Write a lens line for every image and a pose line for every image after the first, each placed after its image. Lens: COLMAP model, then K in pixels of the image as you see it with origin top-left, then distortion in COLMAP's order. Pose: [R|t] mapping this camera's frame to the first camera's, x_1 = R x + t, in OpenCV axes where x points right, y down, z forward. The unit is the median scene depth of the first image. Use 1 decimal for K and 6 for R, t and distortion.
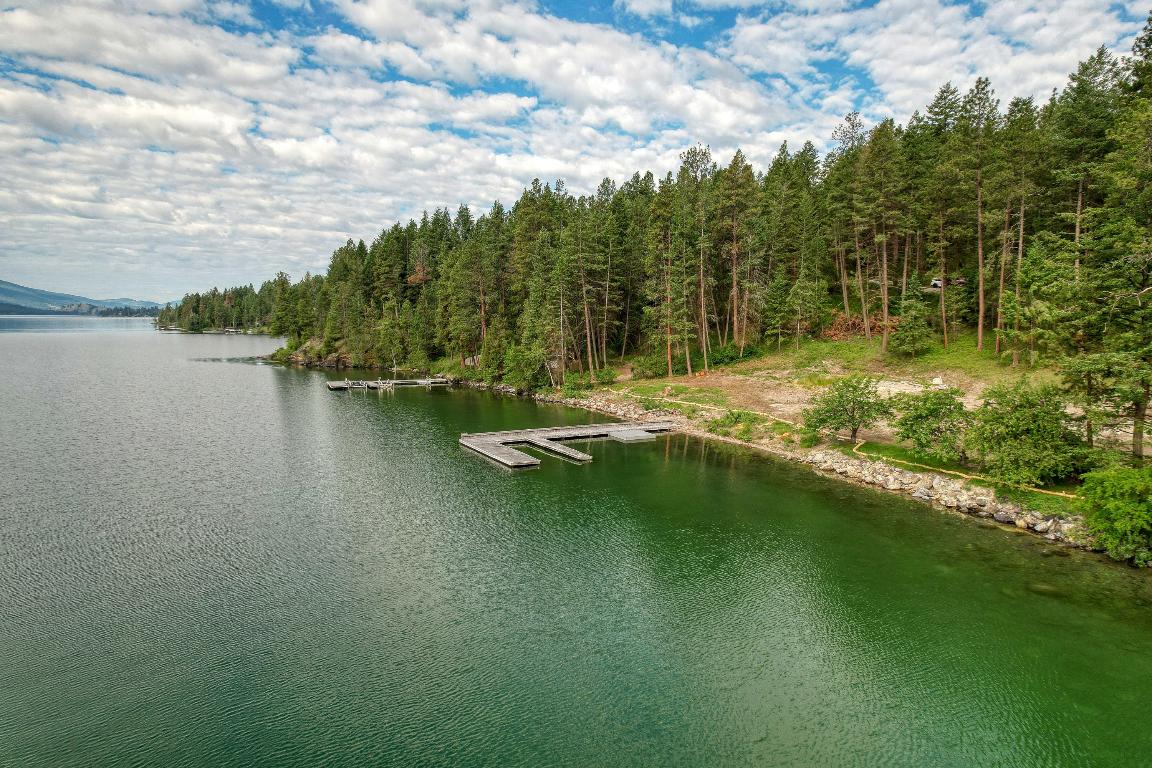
lens RADIAL K [[733.0, 0, 591.0], [0, 733.0, 386.8], [0, 0, 1]] dist [-0.071173, 0.063732]
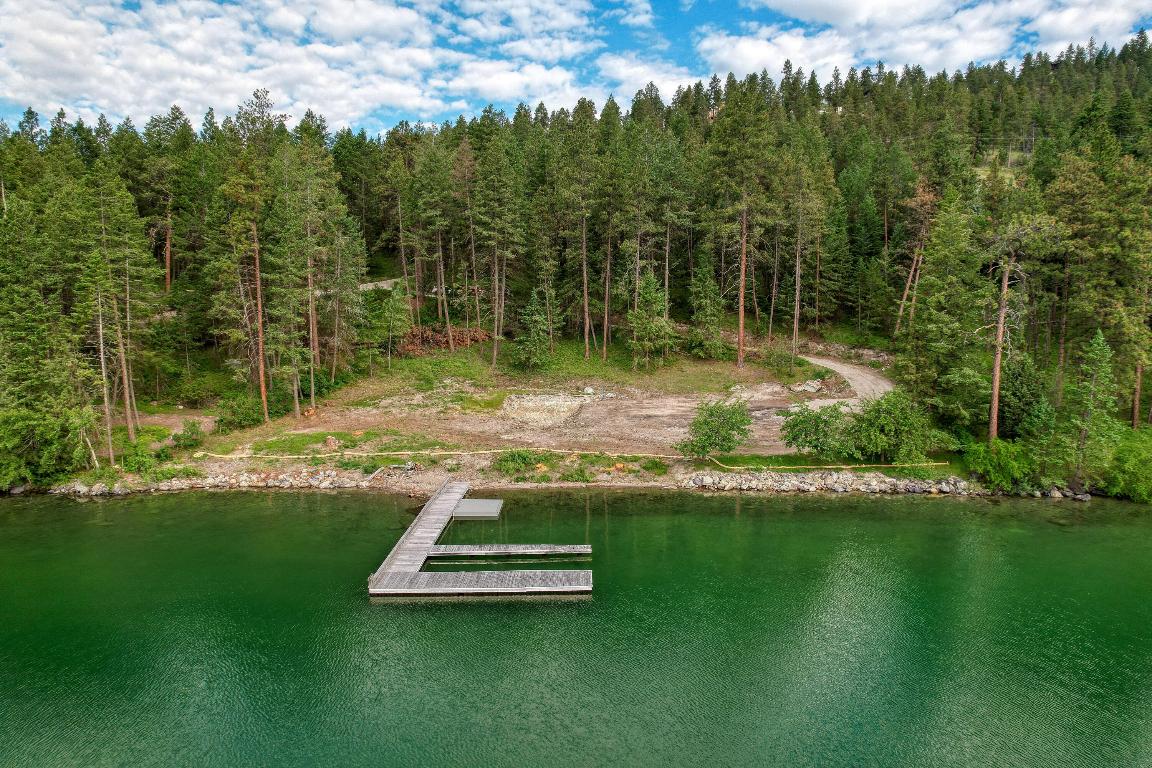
lens RADIAL K [[733.0, 0, 591.0], [0, 733.0, 386.8], [0, 0, 1]] dist [-0.071173, 0.063732]
pose [[0.453213, -0.113460, 0.884152, -0.504010], [0.091240, 0.992562, 0.080602, -0.101824], [-0.886720, 0.044140, 0.460194, 0.480166]]
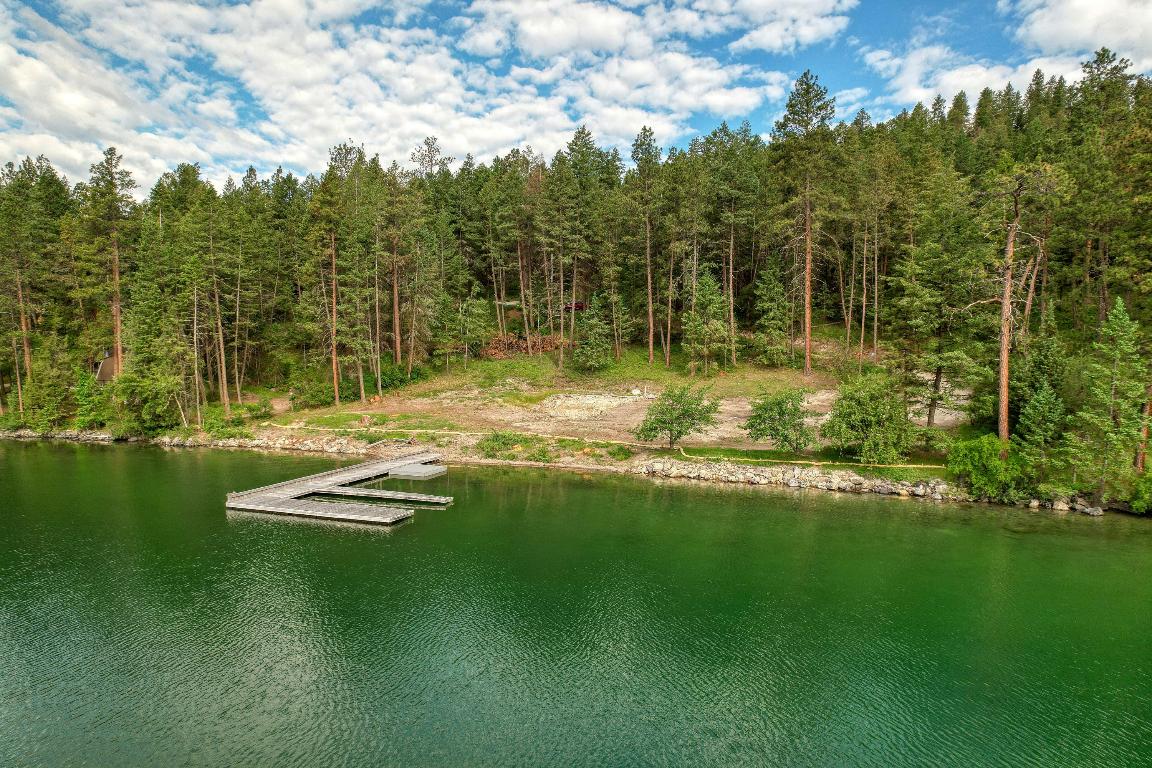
lens RADIAL K [[733.0, 0, 591.0], [0, 733.0, 386.8], [0, 0, 1]] dist [-0.071173, 0.063732]
pose [[0.735291, -0.037558, 0.676710, -0.321603], [0.065204, 0.997752, -0.015472, -0.002984], [-0.674608, 0.055501, 0.736087, 0.226410]]
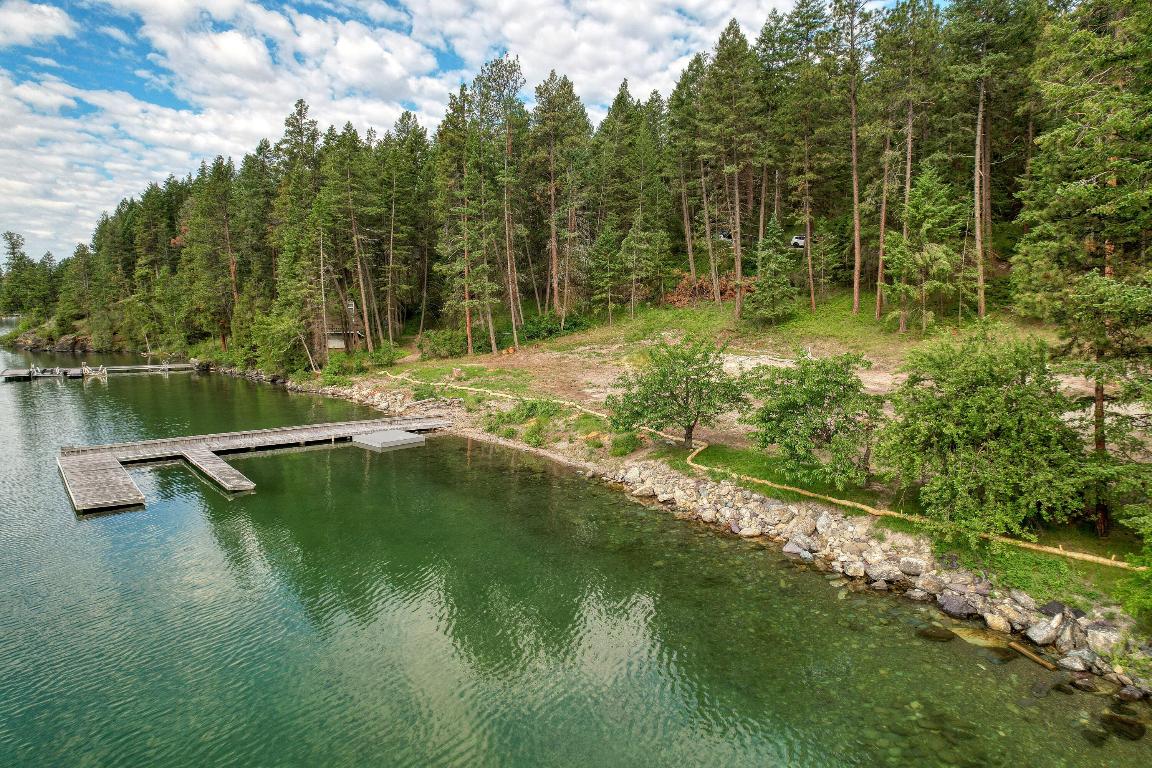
lens RADIAL K [[733.0, 0, 591.0], [0, 733.0, 386.8], [0, 0, 1]] dist [-0.071173, 0.063732]
pose [[0.983738, -0.017394, 0.178767, 0.123950], [0.014406, 0.999734, 0.018000, 0.008801], [-0.179033, -0.015132, 0.983727, 0.293758]]
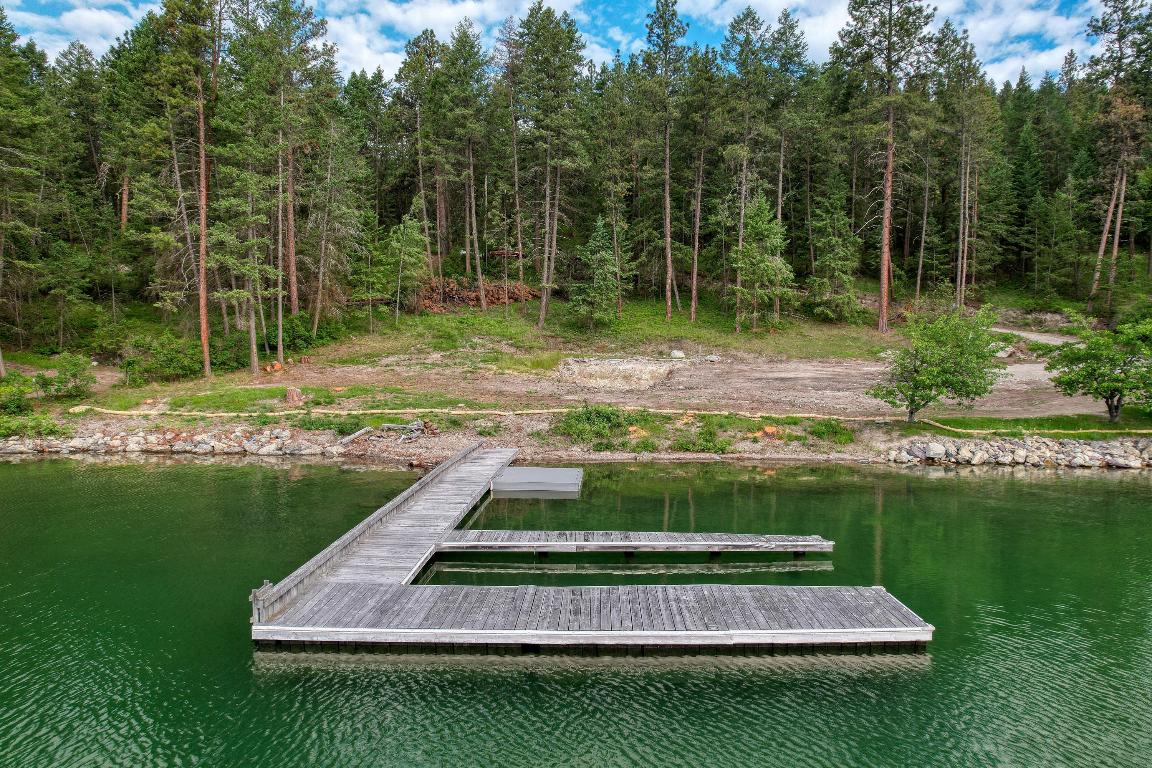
lens RADIAL K [[733.0, 0, 591.0], [0, 733.0, 386.8], [0, 0, 1]] dist [-0.071173, 0.063732]
pose [[0.480804, -0.046815, 0.875577, -0.252362], [0.081024, 0.996673, 0.008797, 0.012668], [-0.873076, 0.066713, 0.482998, 0.700899]]
